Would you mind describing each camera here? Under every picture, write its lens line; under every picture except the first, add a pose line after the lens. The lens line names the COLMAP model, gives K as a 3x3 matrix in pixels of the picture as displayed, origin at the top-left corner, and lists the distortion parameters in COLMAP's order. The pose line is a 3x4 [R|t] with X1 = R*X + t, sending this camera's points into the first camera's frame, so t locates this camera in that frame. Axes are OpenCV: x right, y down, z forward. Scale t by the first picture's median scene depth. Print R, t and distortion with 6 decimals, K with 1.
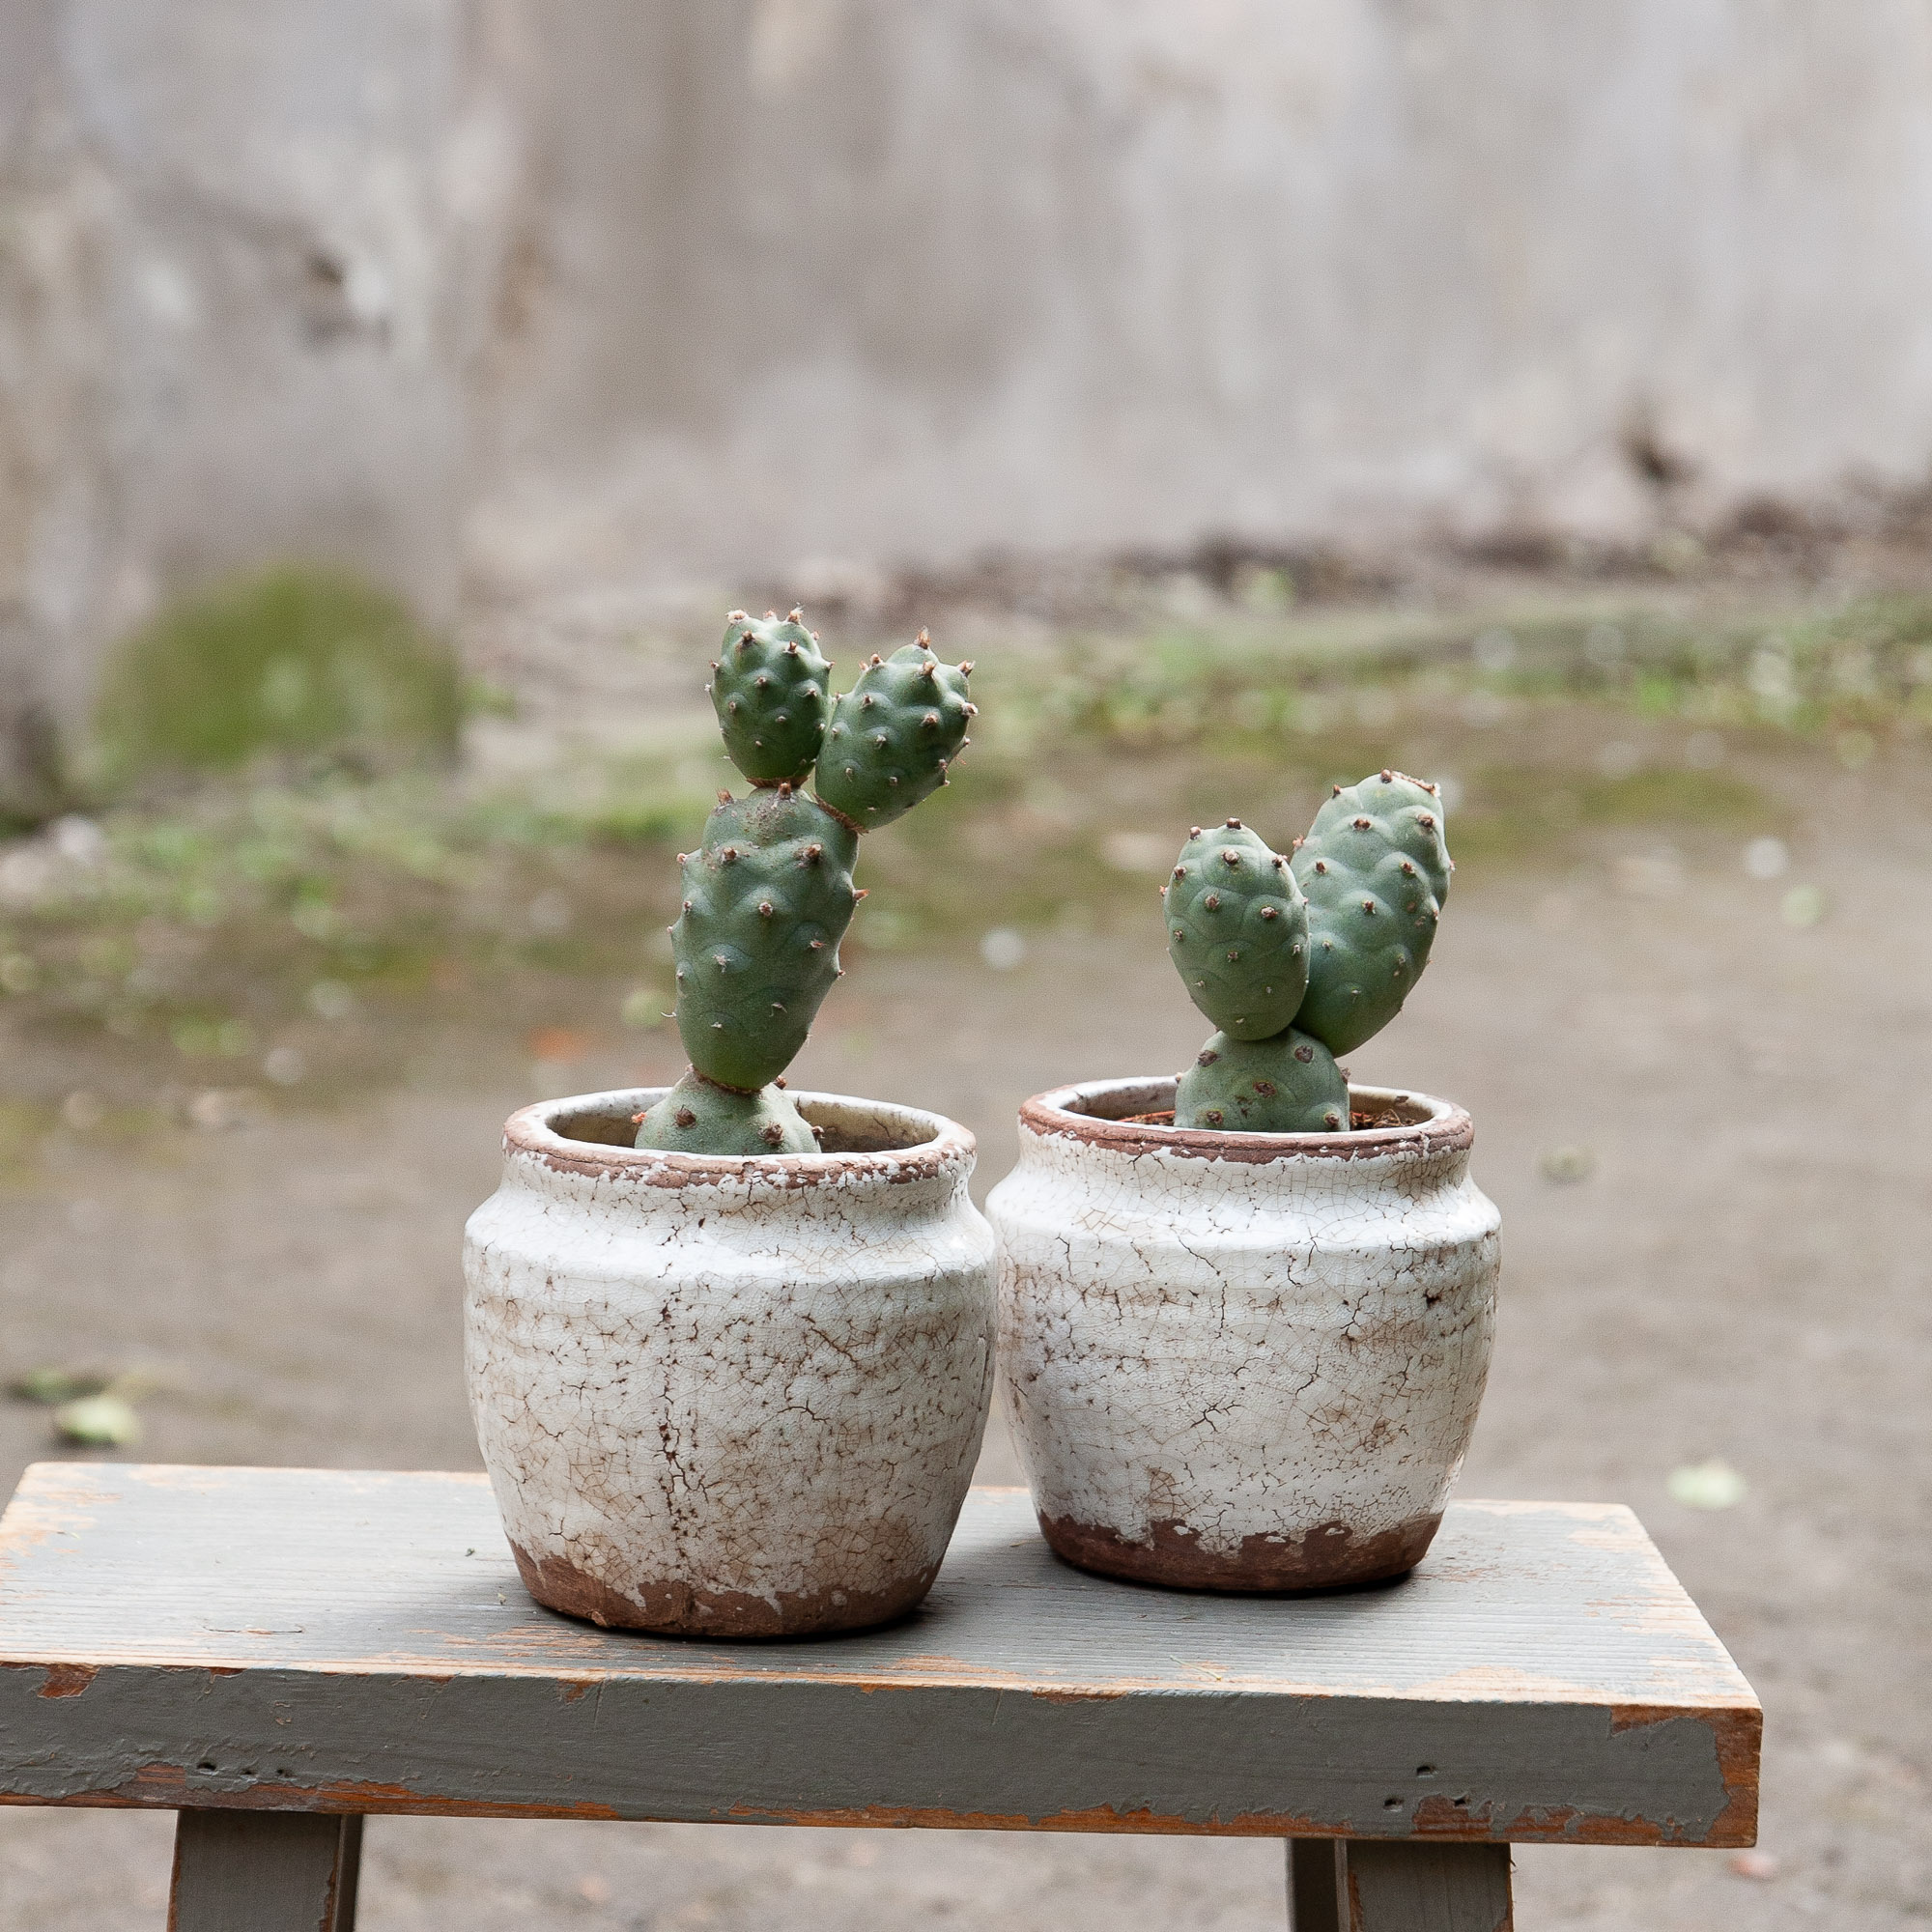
lens RADIAL K [[6536.2, 0, 967.0], [0, 6536.2, 806.0], [0, 0, 1]] dist [-0.090273, -0.265754]
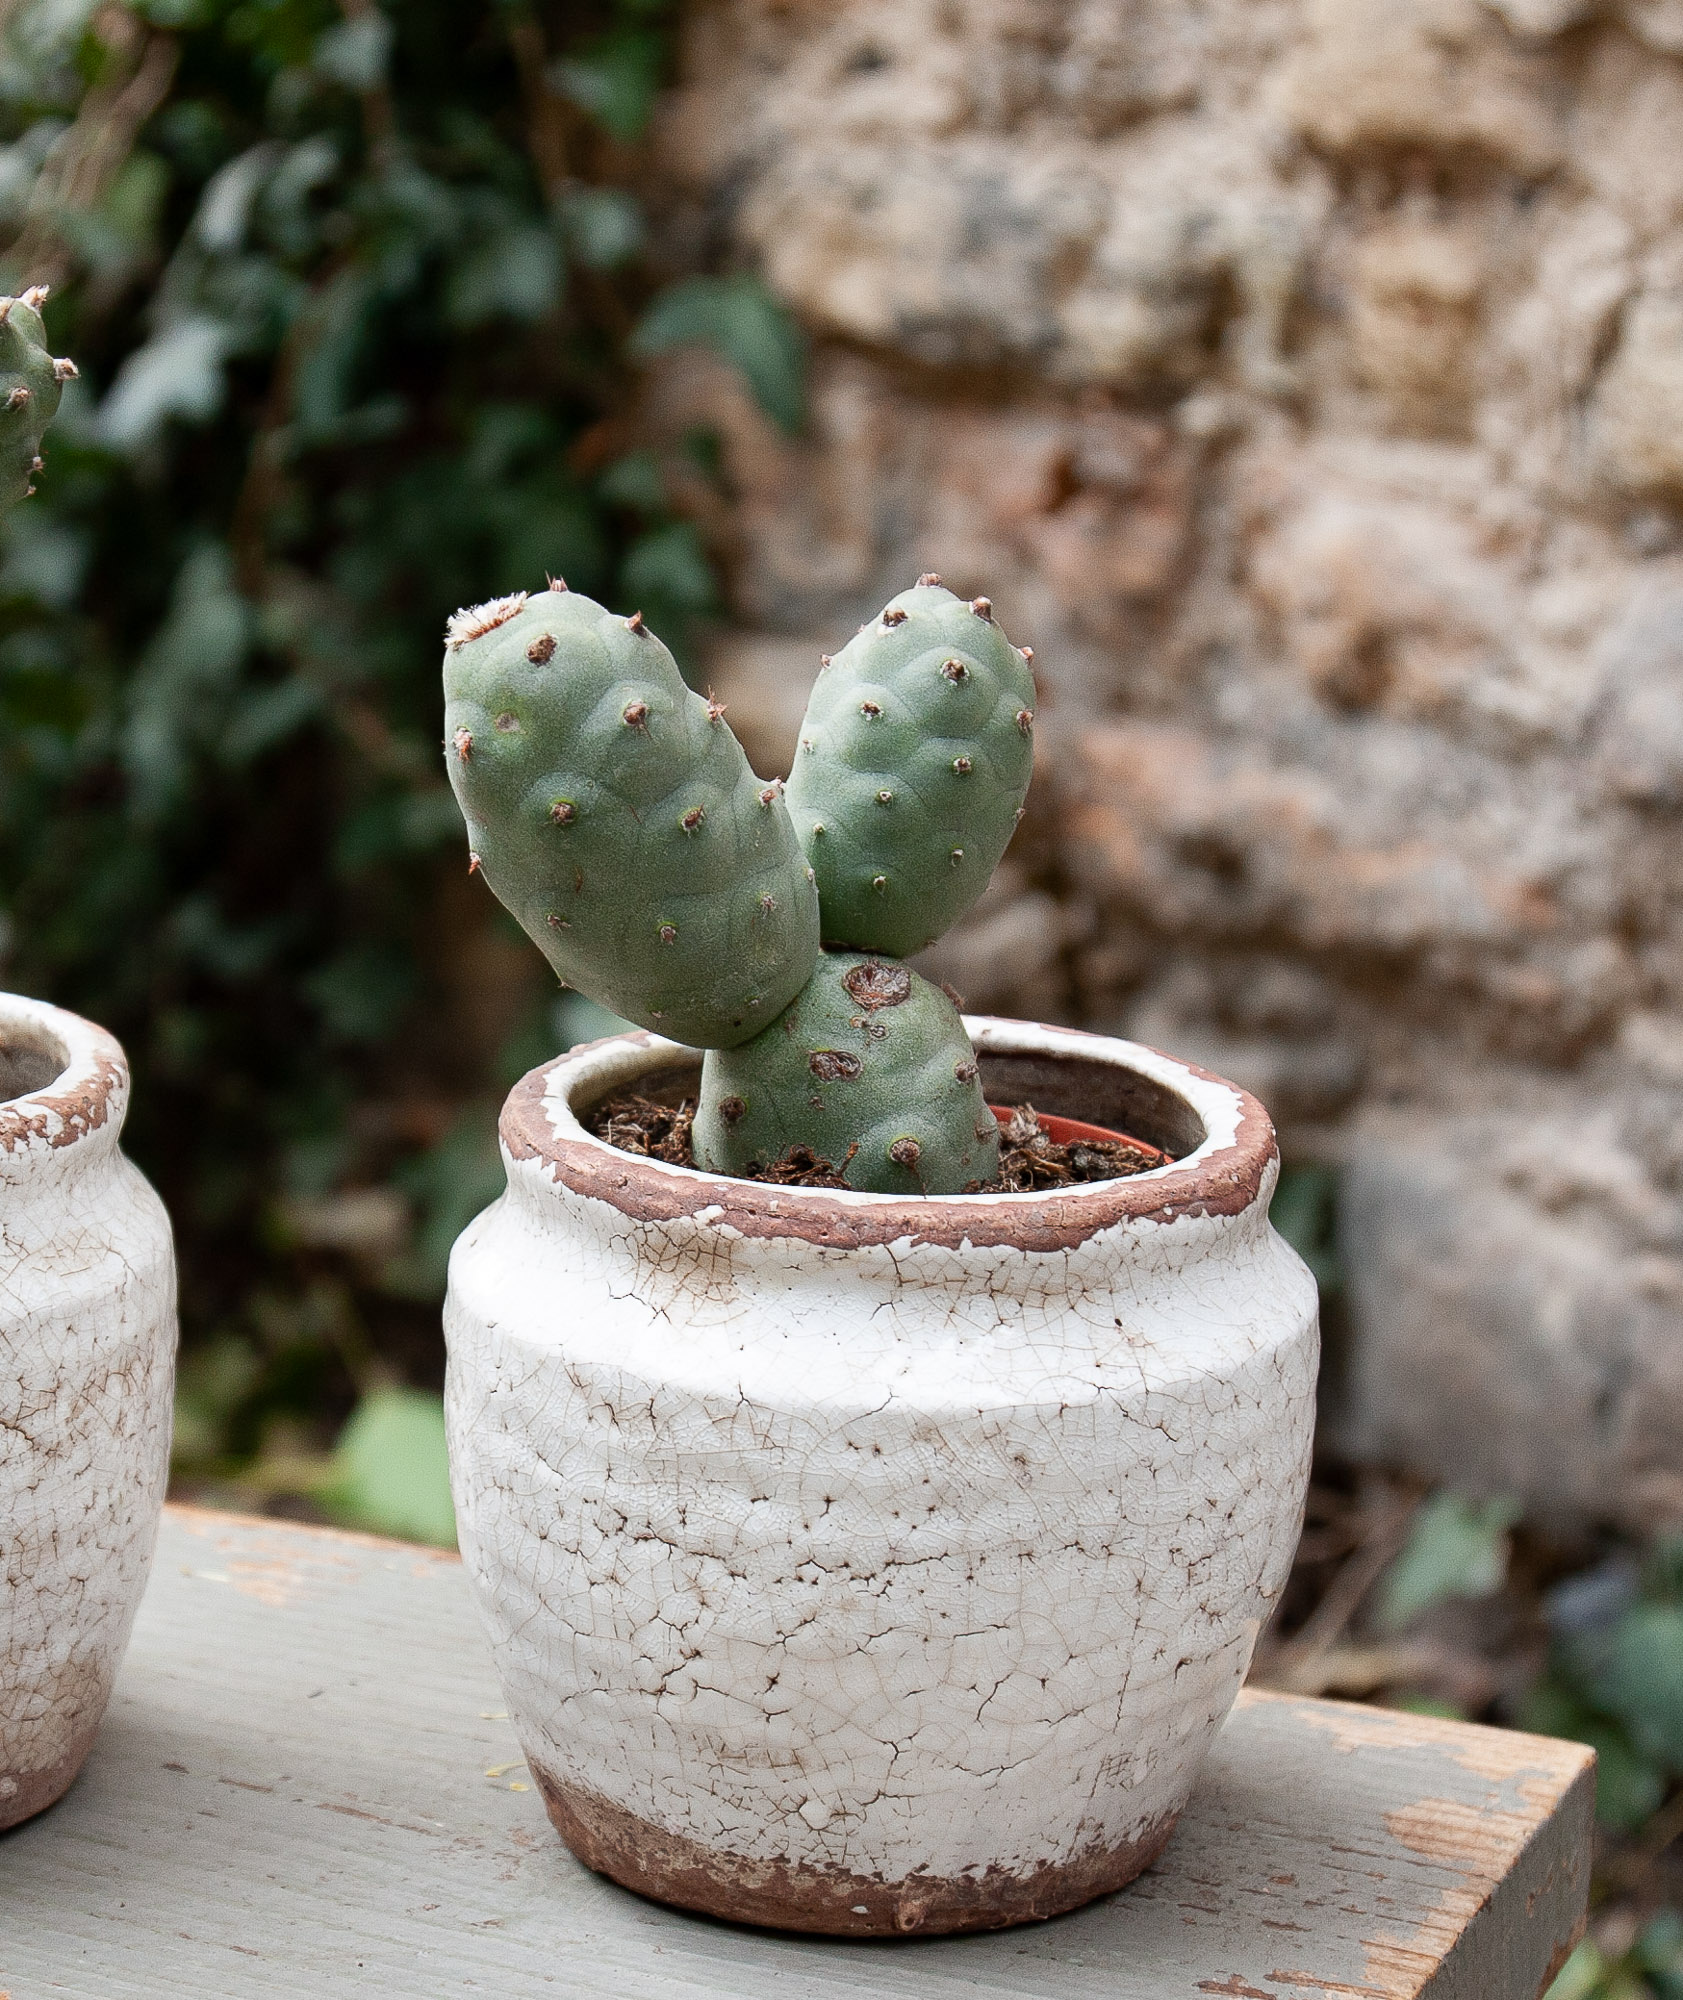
lens RADIAL K [[5197.5, 0, 456.4], [0, 5197.5, 1214.9], [0, 0, 1]] dist [-0.051513, 0.218778]
pose [[0.957897, -0.110921, 0.264819, -0.106858], [0.062811, 0.980975, 0.183690, -0.024666], [-0.280156, -0.159322, 0.946641, 0.518760]]
